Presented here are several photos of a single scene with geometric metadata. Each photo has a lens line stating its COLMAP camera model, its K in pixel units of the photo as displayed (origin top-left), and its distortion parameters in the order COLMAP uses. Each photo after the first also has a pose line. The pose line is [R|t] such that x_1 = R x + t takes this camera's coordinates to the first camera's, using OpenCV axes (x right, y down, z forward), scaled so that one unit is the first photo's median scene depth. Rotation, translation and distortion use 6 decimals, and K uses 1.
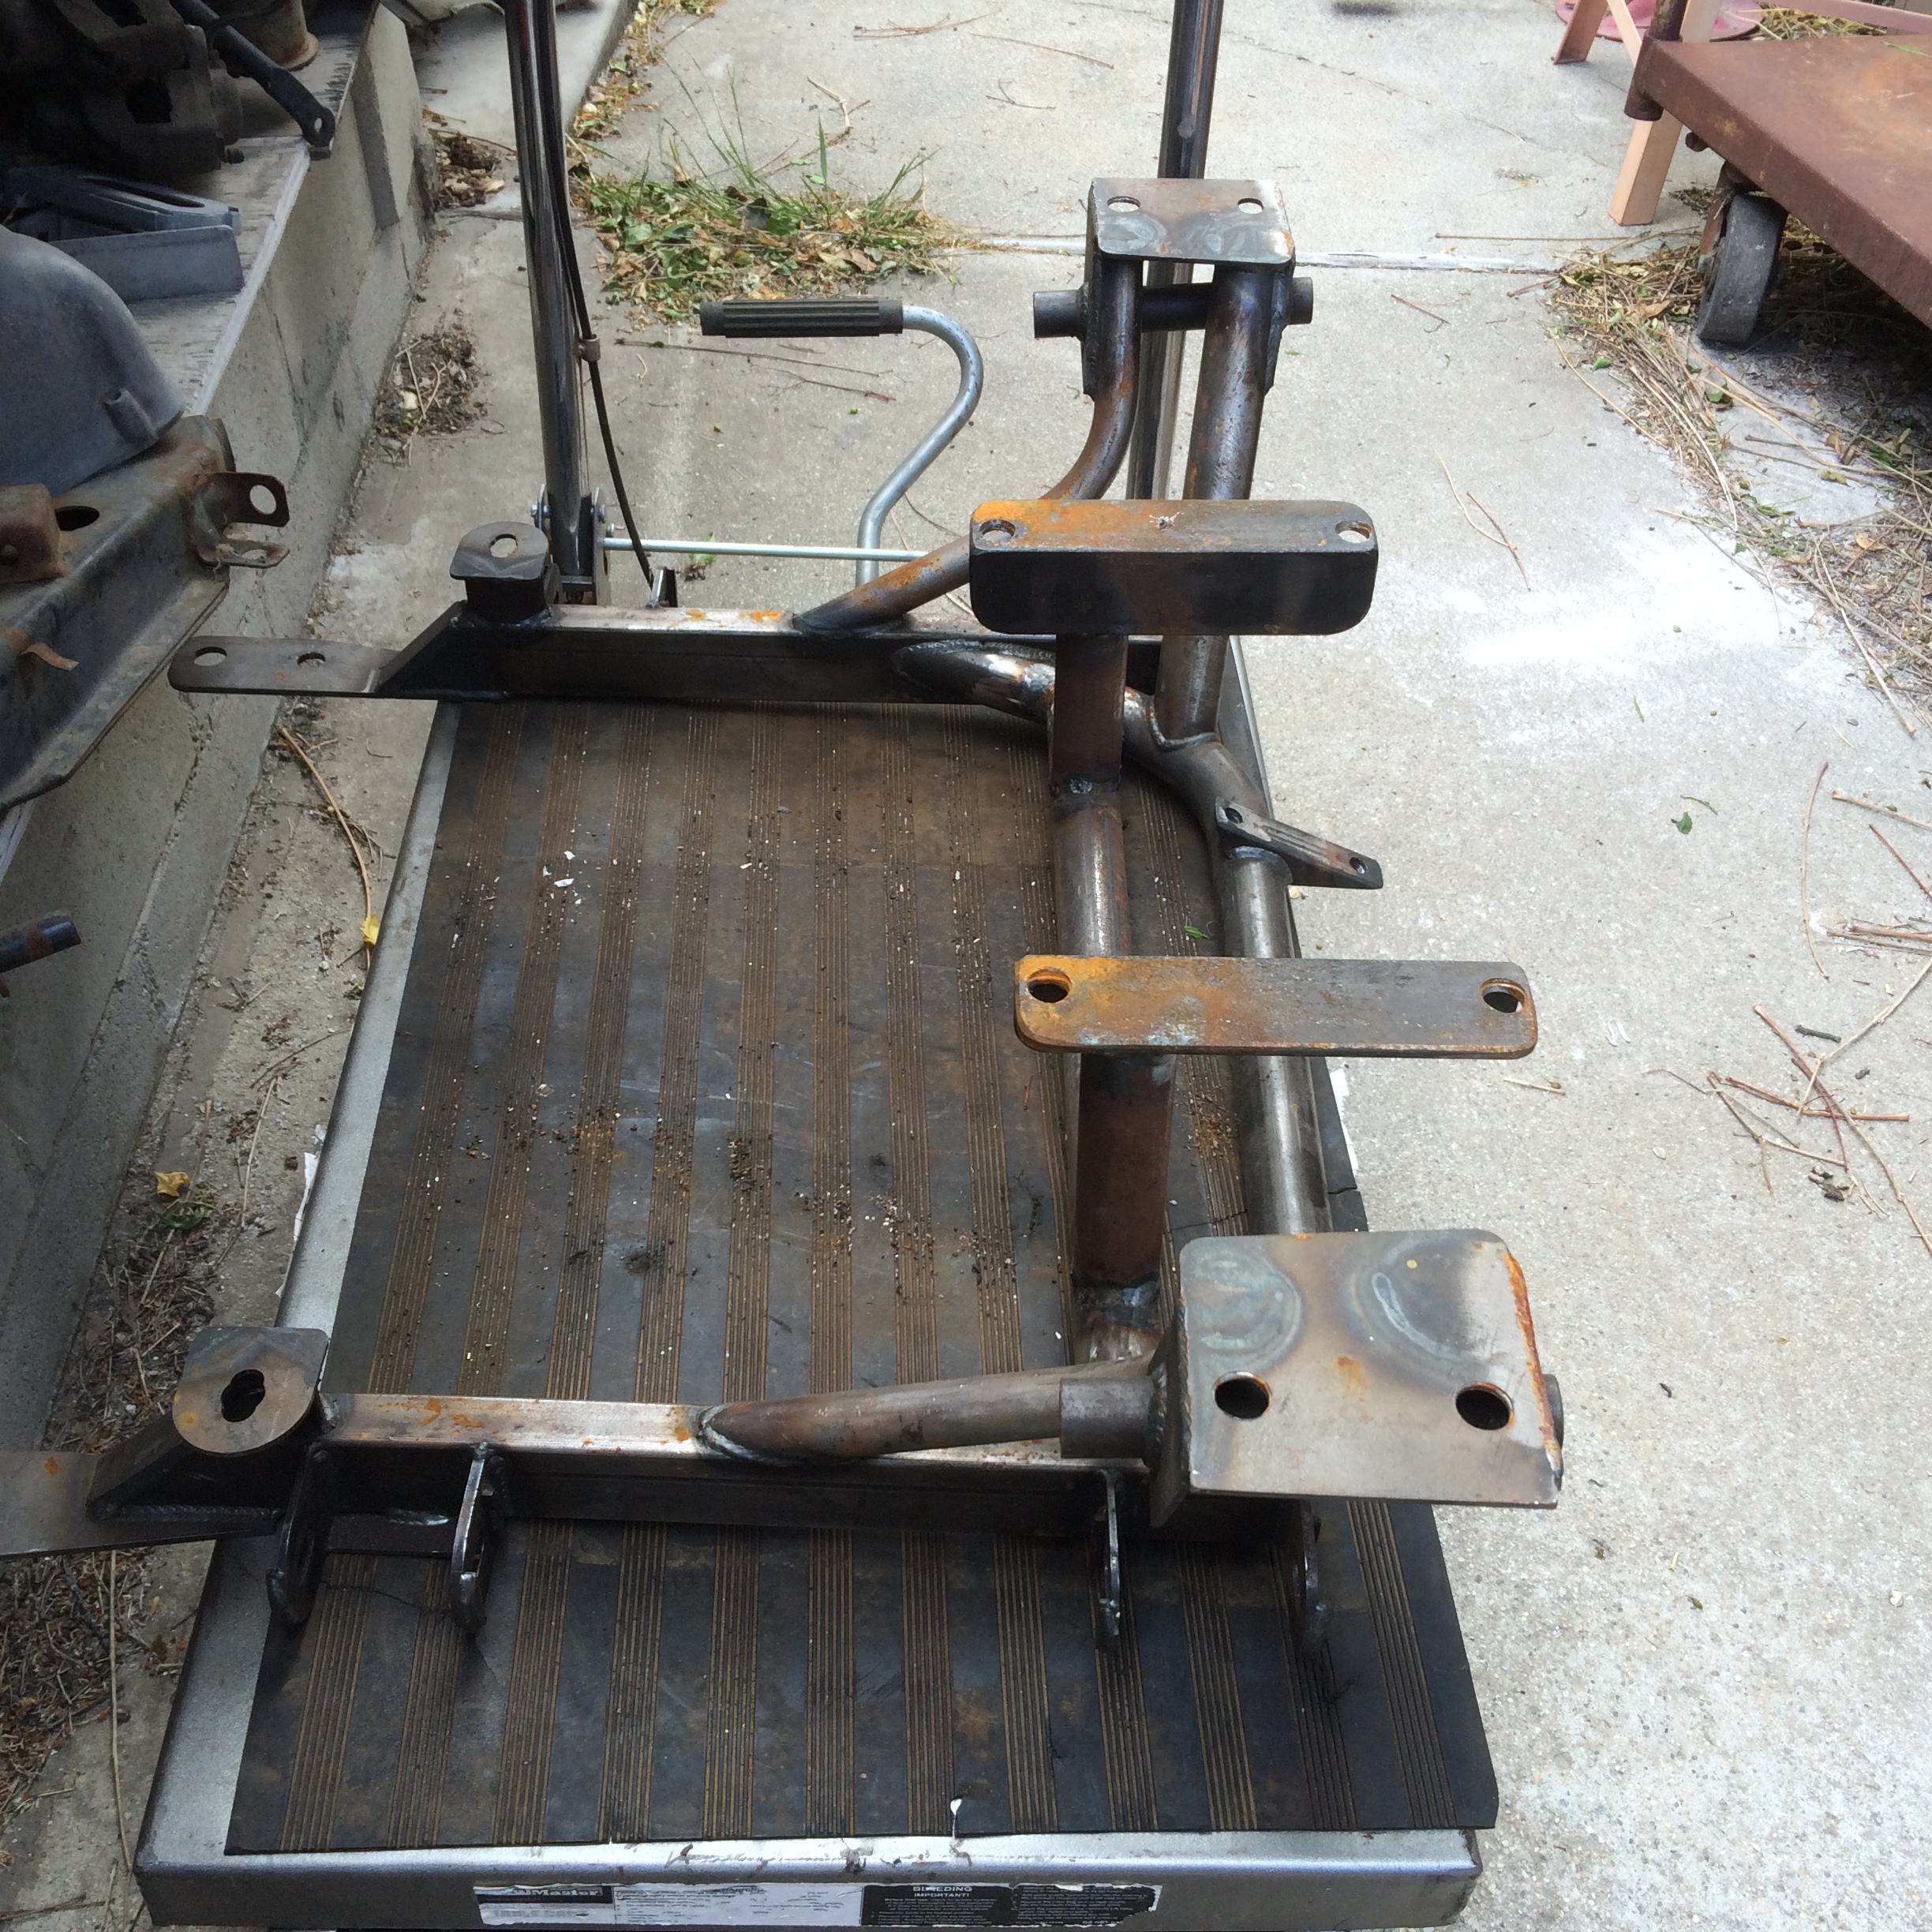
lens RADIAL K [[2109.2, 0, 977.1], [0, 2109.2, 970.9], [0, 0, 1]] dist [0.114317, -0.141895]
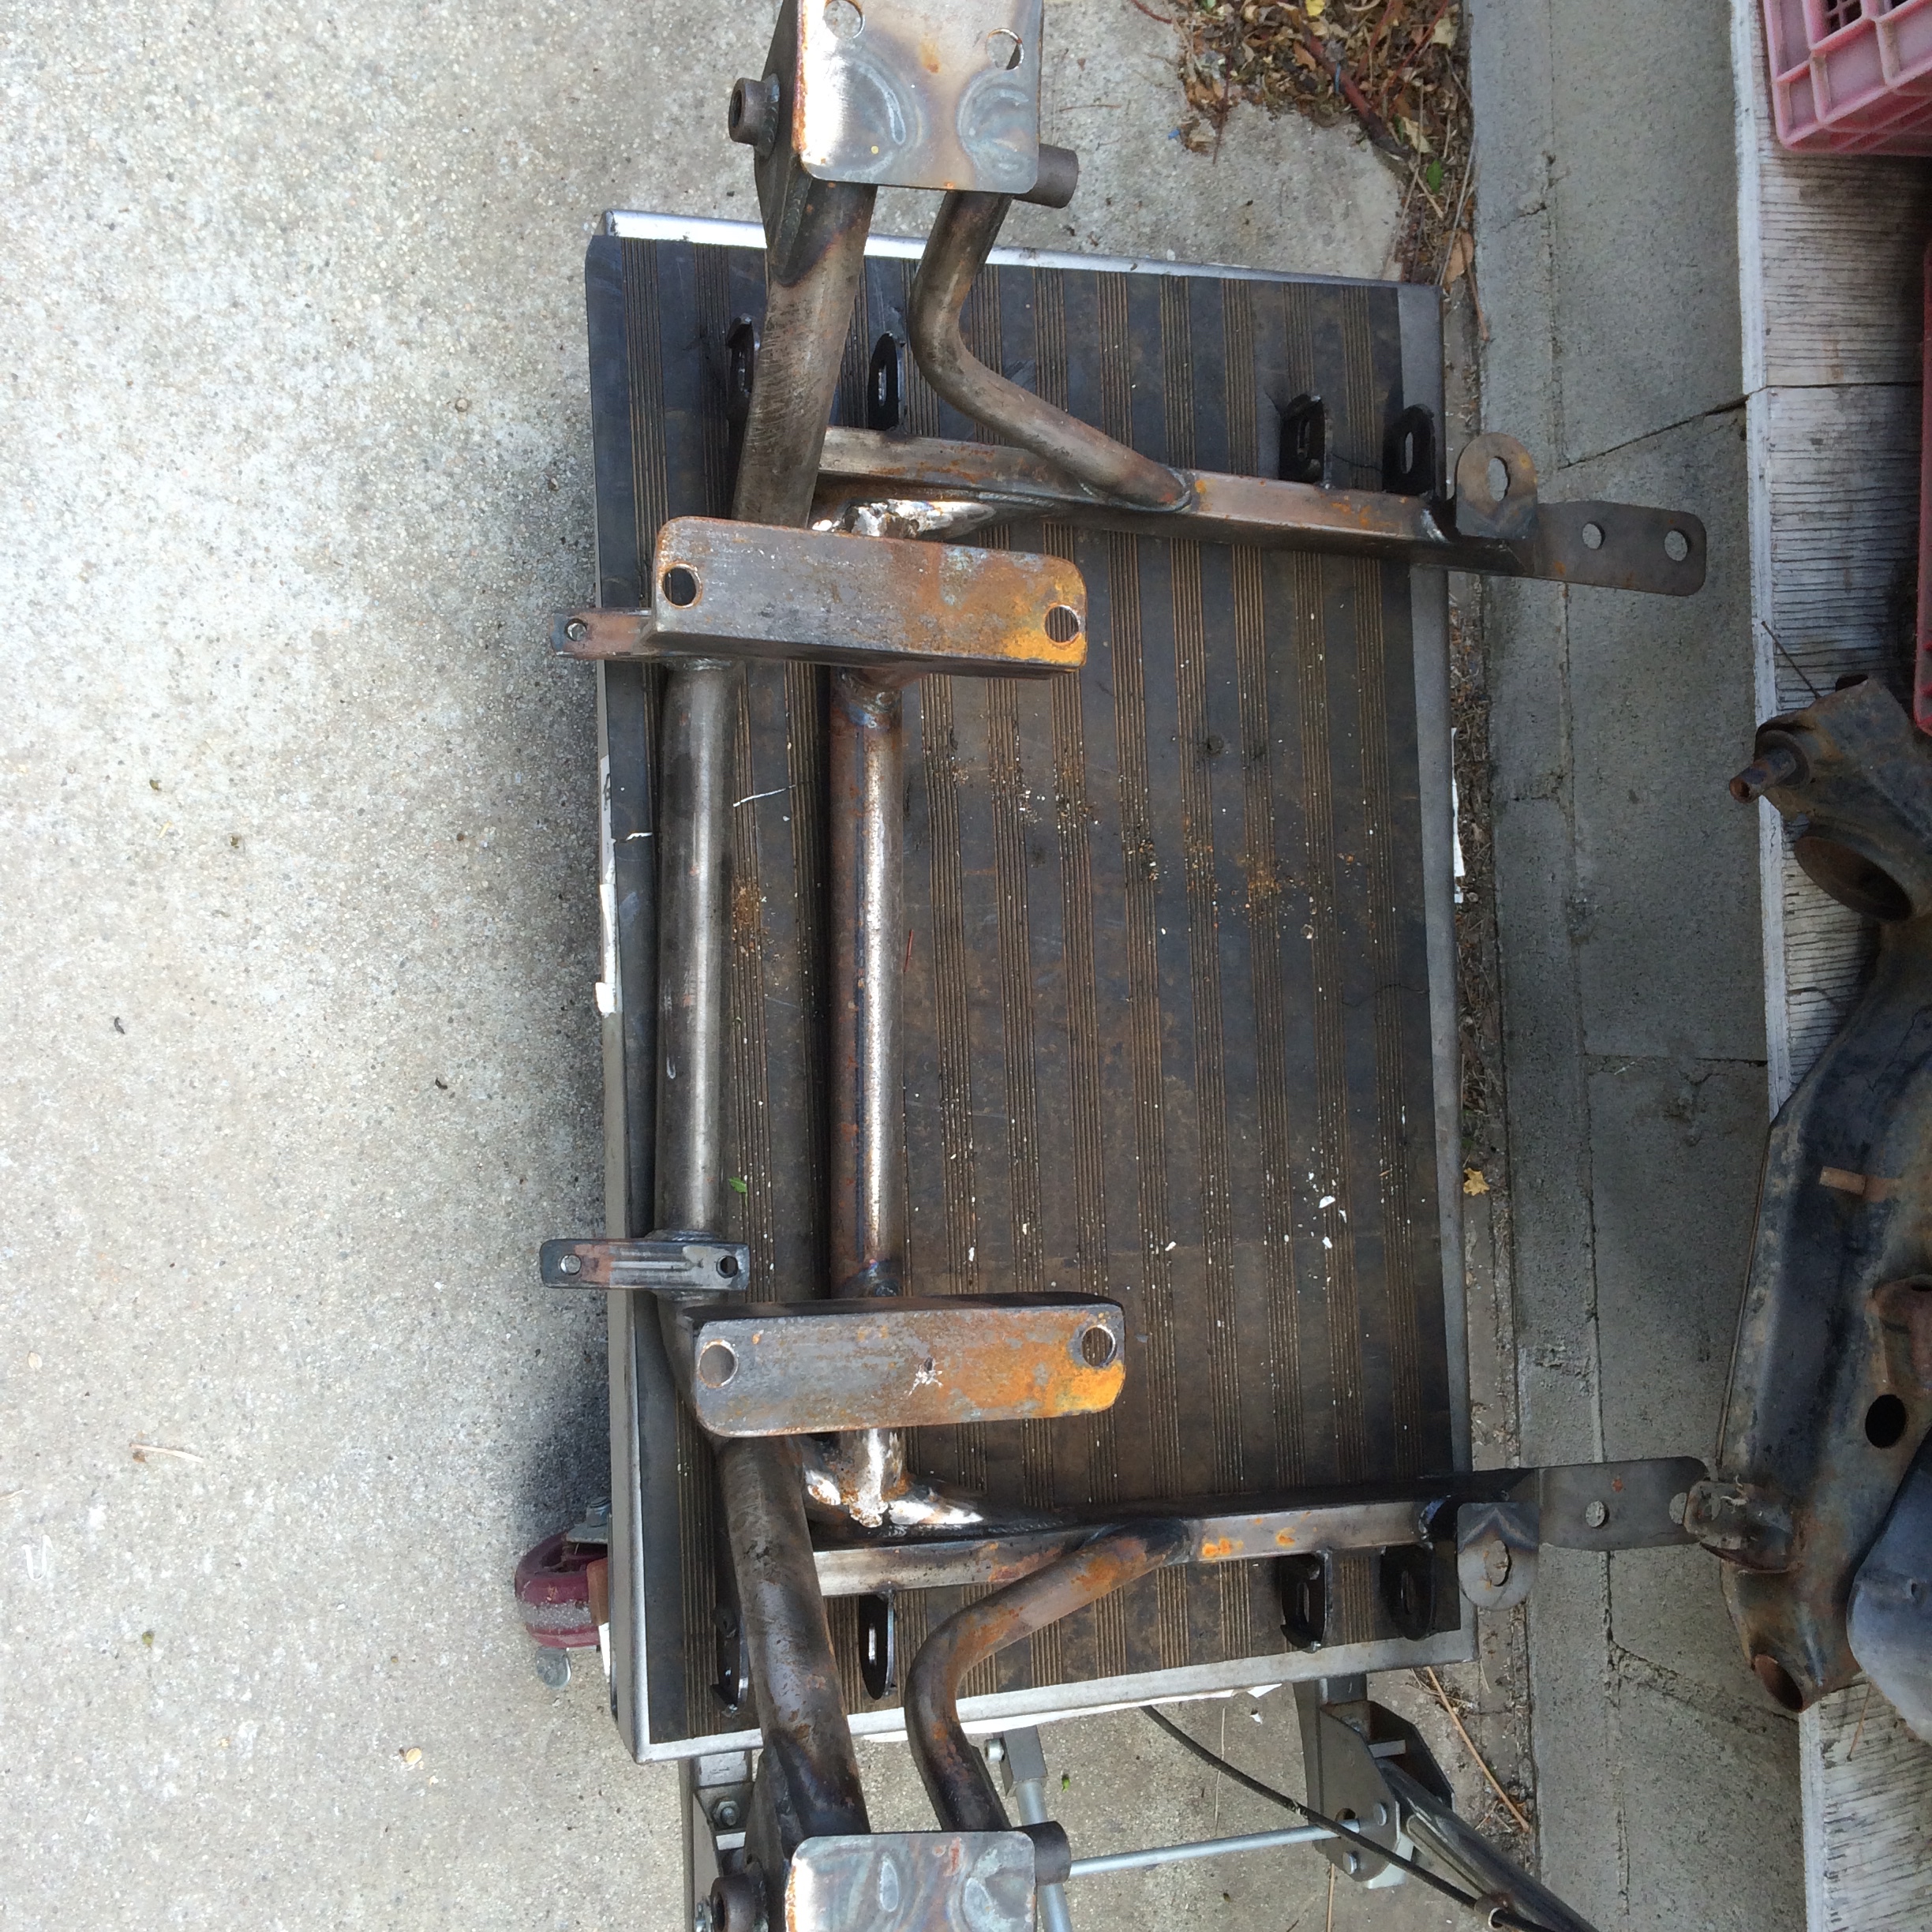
lens RADIAL K [[2109.2, 0, 977.1], [0, 2109.2, 970.9], [0, 0, 1]] dist [0.114317, -0.141895]
pose [[-0.932440, -0.000272, -0.361324, 0.353285], [-0.262010, -0.688097, 0.676664, -0.637875], [-0.248810, 0.725619, 0.641538, 0.282300]]
